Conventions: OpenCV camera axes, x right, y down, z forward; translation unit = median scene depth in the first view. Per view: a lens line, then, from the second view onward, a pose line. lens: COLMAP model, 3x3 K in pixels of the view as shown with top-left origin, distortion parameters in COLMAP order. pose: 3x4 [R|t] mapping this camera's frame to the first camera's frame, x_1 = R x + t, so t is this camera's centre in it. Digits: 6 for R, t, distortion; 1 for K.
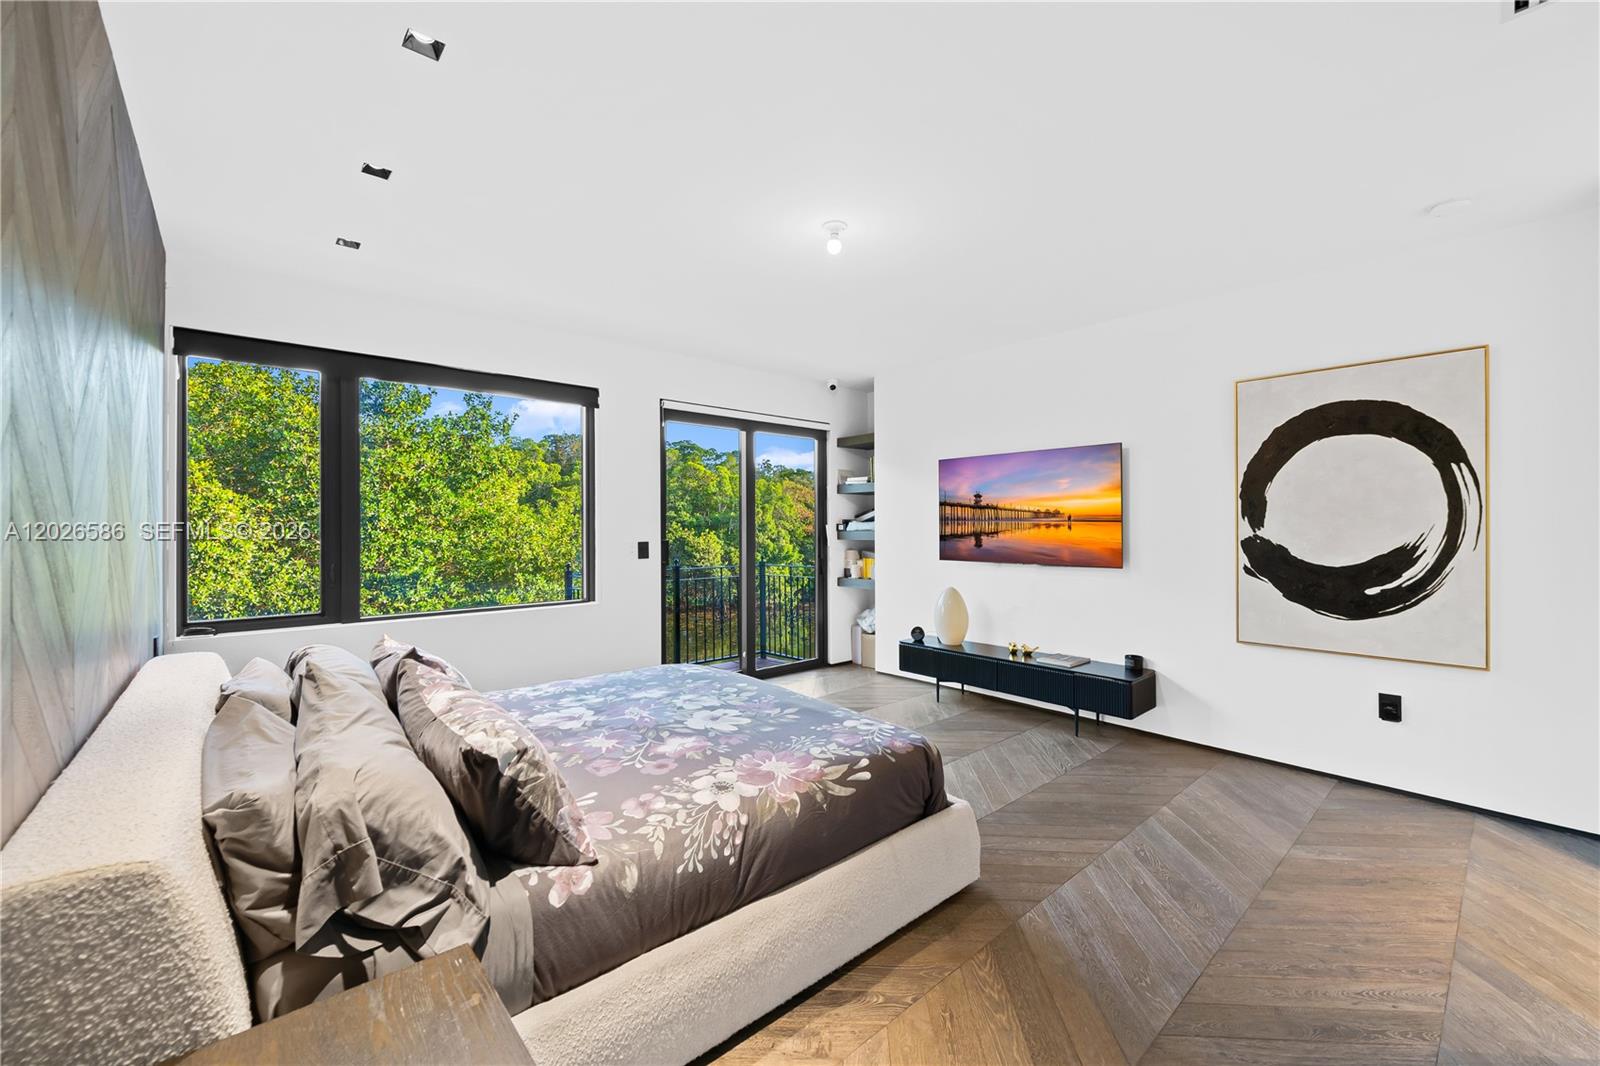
lens RADIAL K [[635.7, 0, 810.7], [0, 635.7, 535.7], [0, 0, 1]] dist [-0.004544, -0.000678]
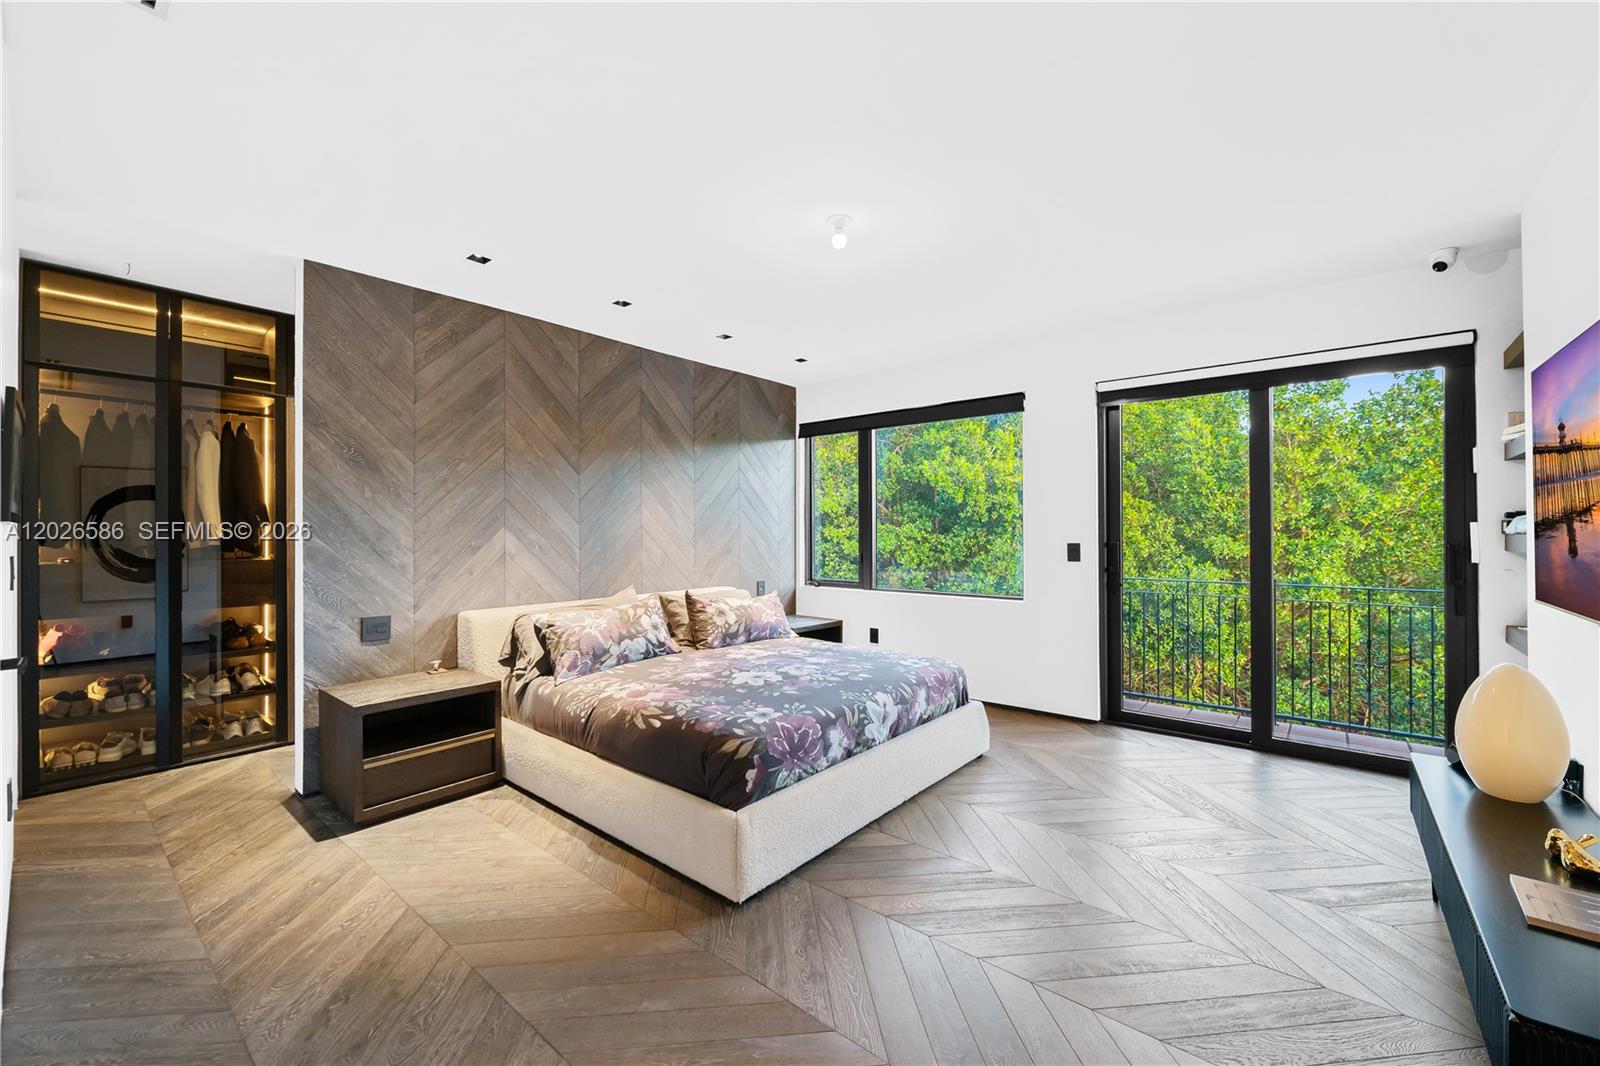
lens RADIAL K [[635.7, 0, 804.0], [0, 635.7, 535.6], [0, 0, 1]] dist [-0.004544, -0.000678]
pose [[0.141531, 0.009485, -0.989888, 0.159883], [-0.010345, 0.999914, 0.008102, -0.001338], [0.989880, 0.009094, 0.141617, 0.128414]]
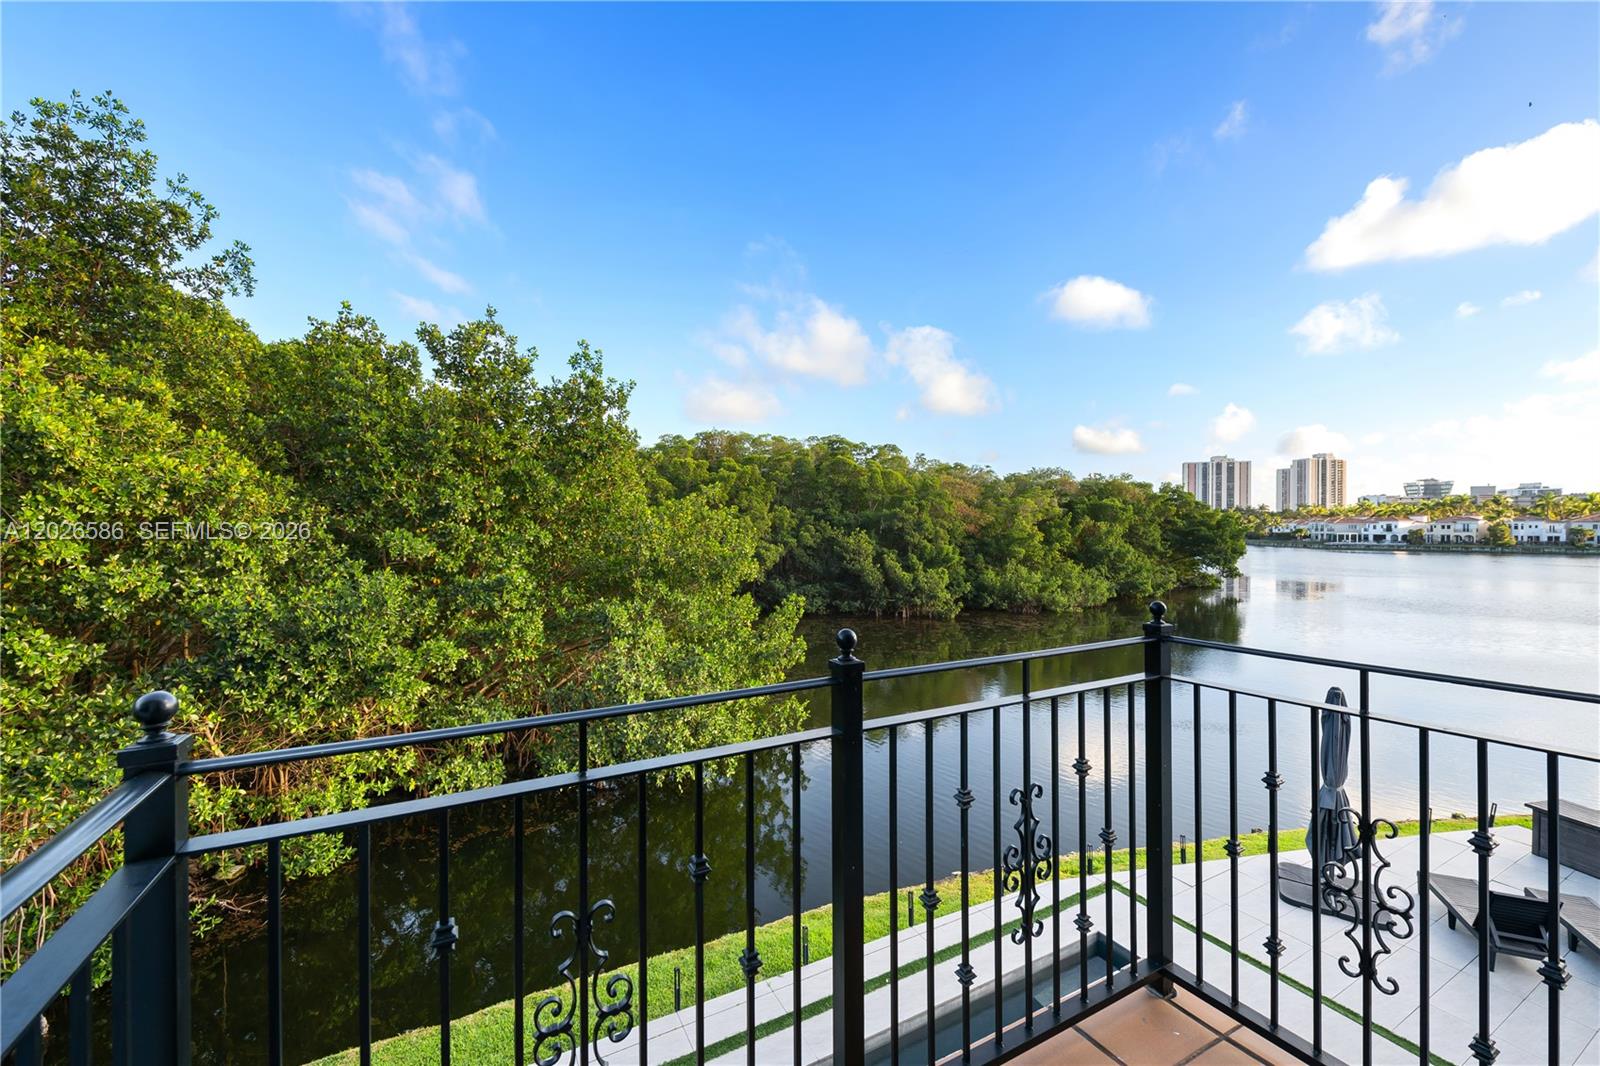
lens RADIAL K [[635.7, 0, 807.4], [0, 635.7, 526.1], [0, 0, 1]] dist [-0.004544, -0.000678]
pose [[0.972593, 0.003634, -0.232487, -0.062809], [-0.007222, 0.999868, -0.014583, 0.002463], [0.232403, 0.015862, 0.972490, 0.284501]]
